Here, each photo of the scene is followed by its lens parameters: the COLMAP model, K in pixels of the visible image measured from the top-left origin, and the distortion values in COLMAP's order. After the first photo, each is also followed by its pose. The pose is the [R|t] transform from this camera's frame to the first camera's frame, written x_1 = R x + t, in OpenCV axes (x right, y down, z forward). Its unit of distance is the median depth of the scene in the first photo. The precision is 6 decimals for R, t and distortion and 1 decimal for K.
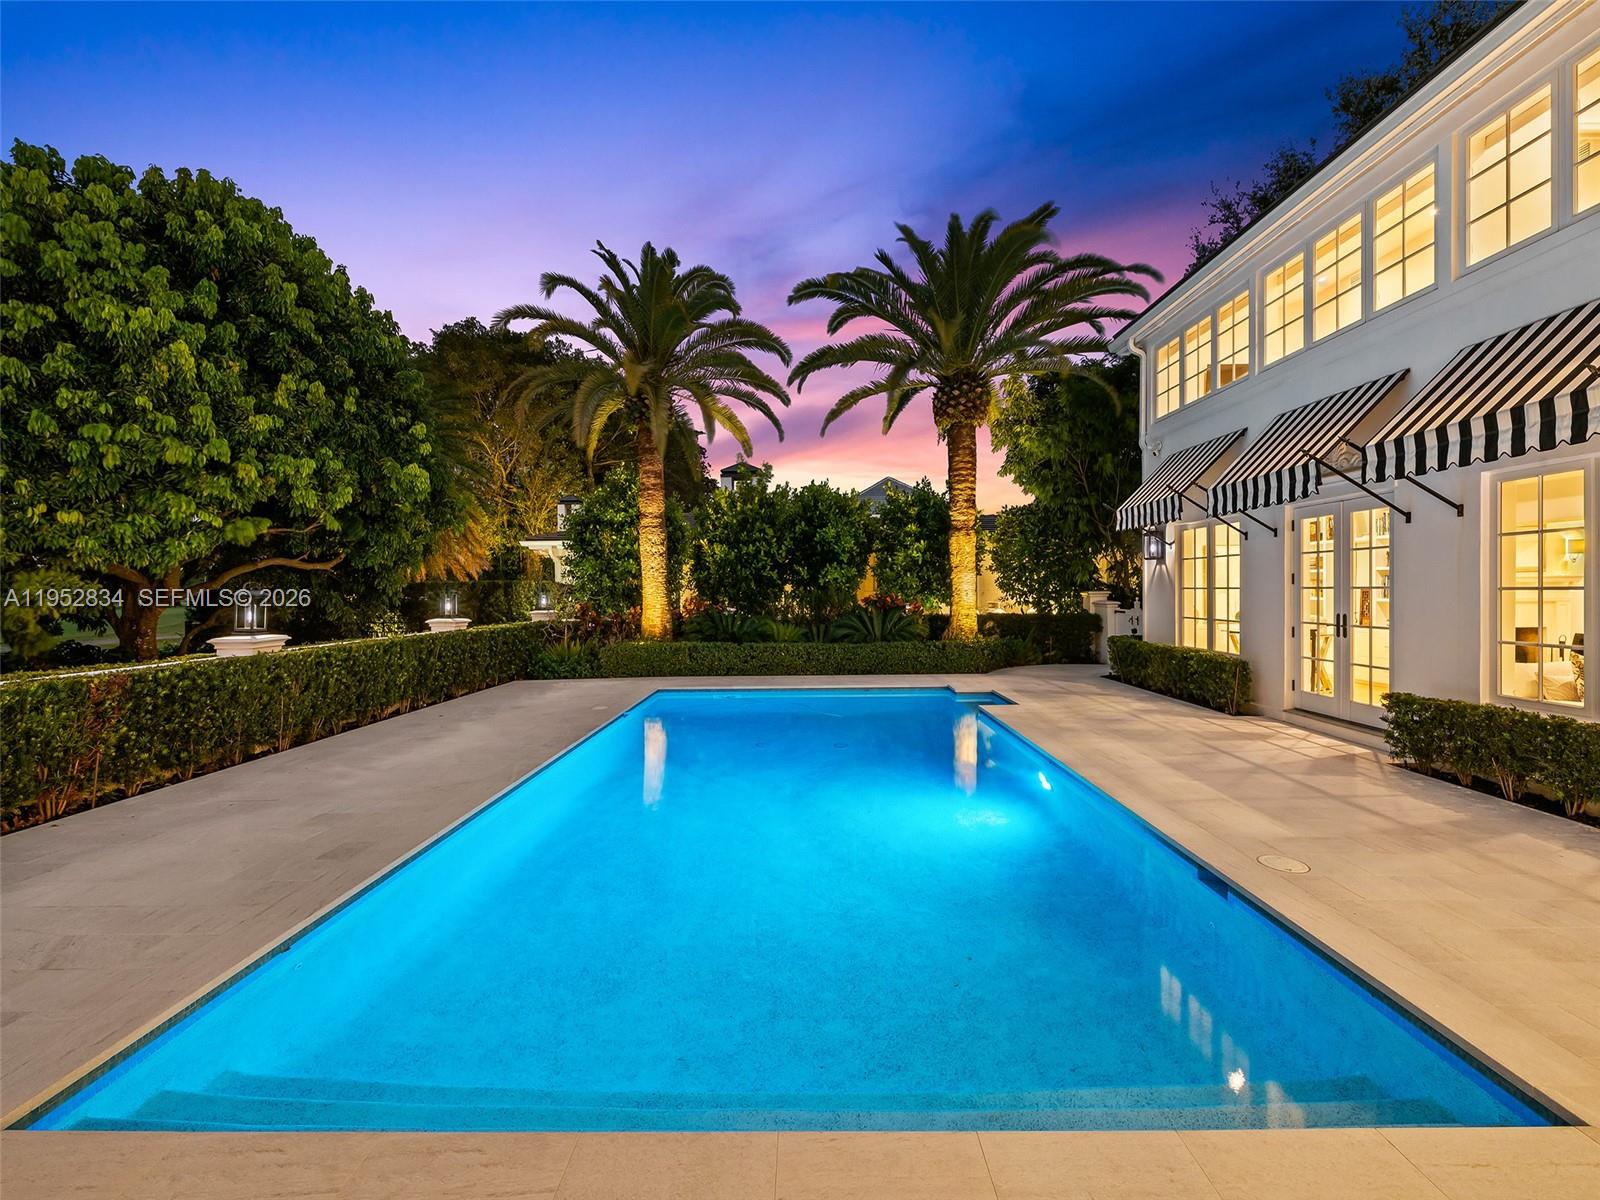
lens RADIAL K [[661.5, 0, 802.3], [0, 661.5, 594.8], [0, 0, 1]] dist [0.006180, -0.004258]
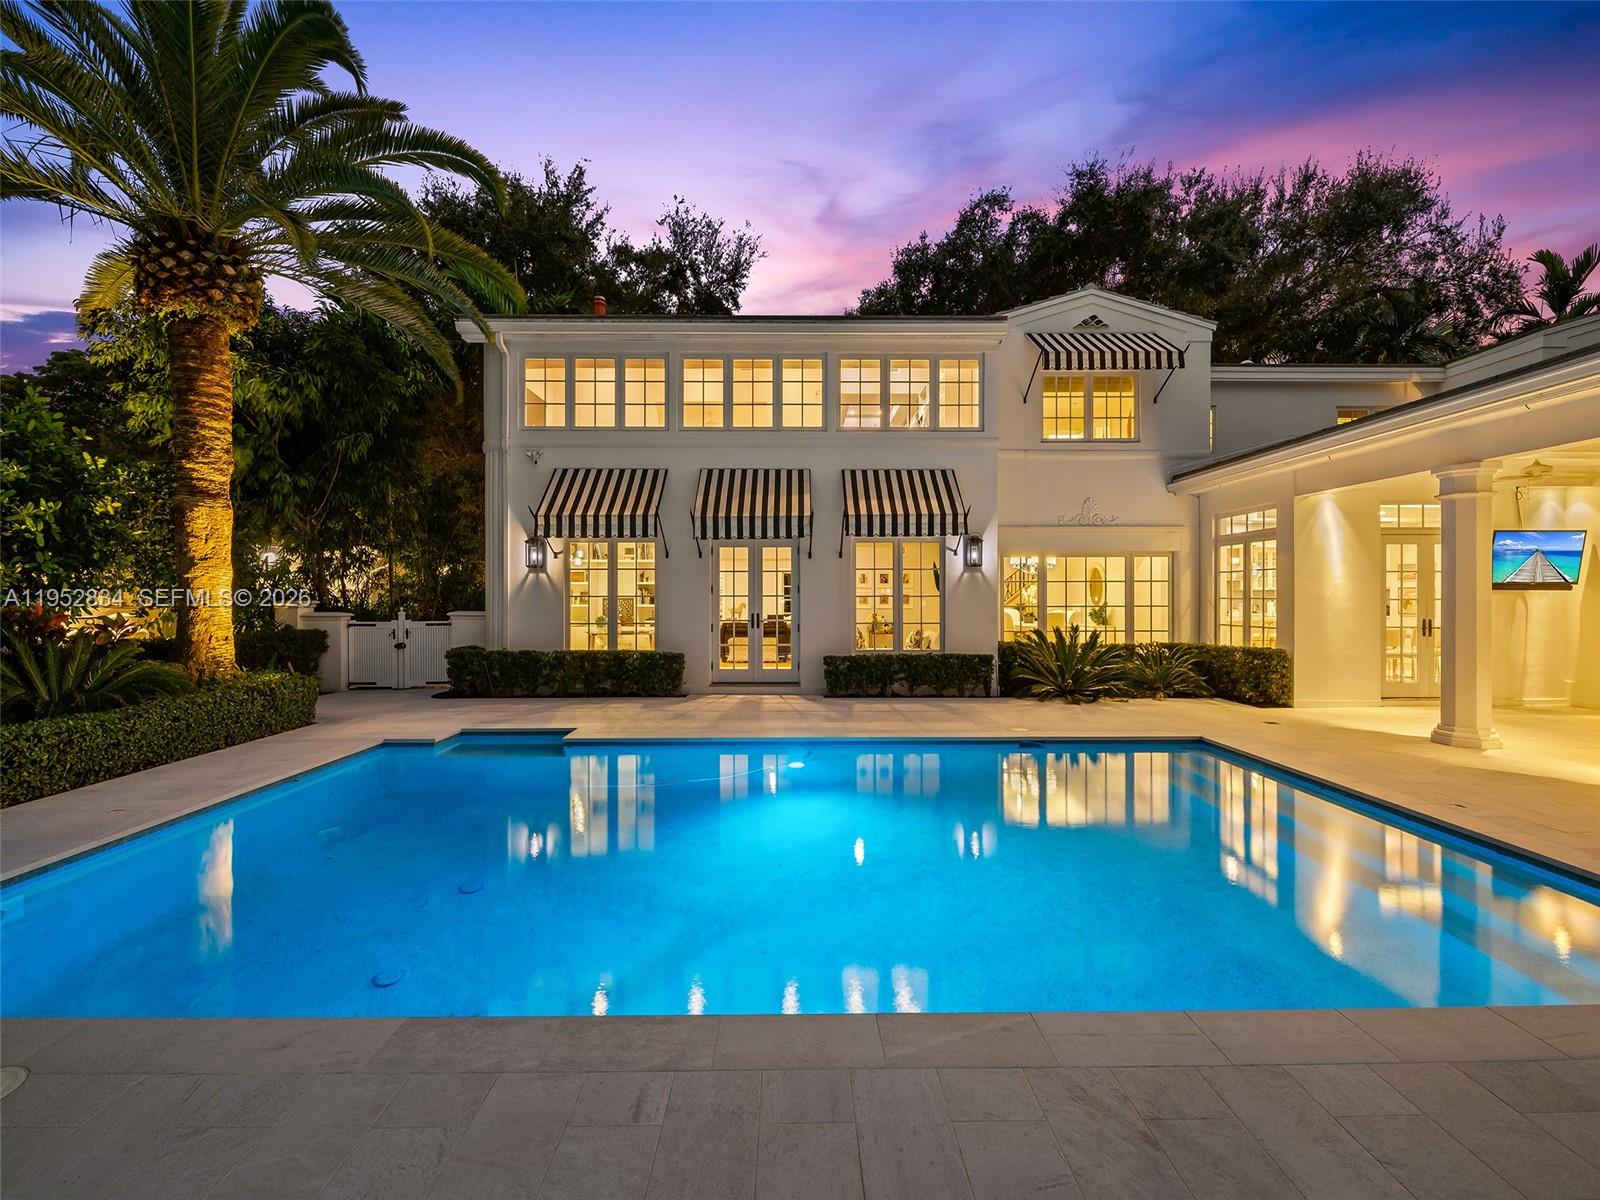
lens RADIAL K [[661.5, 0, 802.3], [0, 661.5, 594.8], [0, 0, 1]] dist [0.006180, -0.004258]
pose [[-0.006404, 0.008041, 0.999947, -0.568155], [0.009775, 0.999920, -0.007978, 0.000051], [-0.999932, 0.009723, -0.006482, 0.721289]]
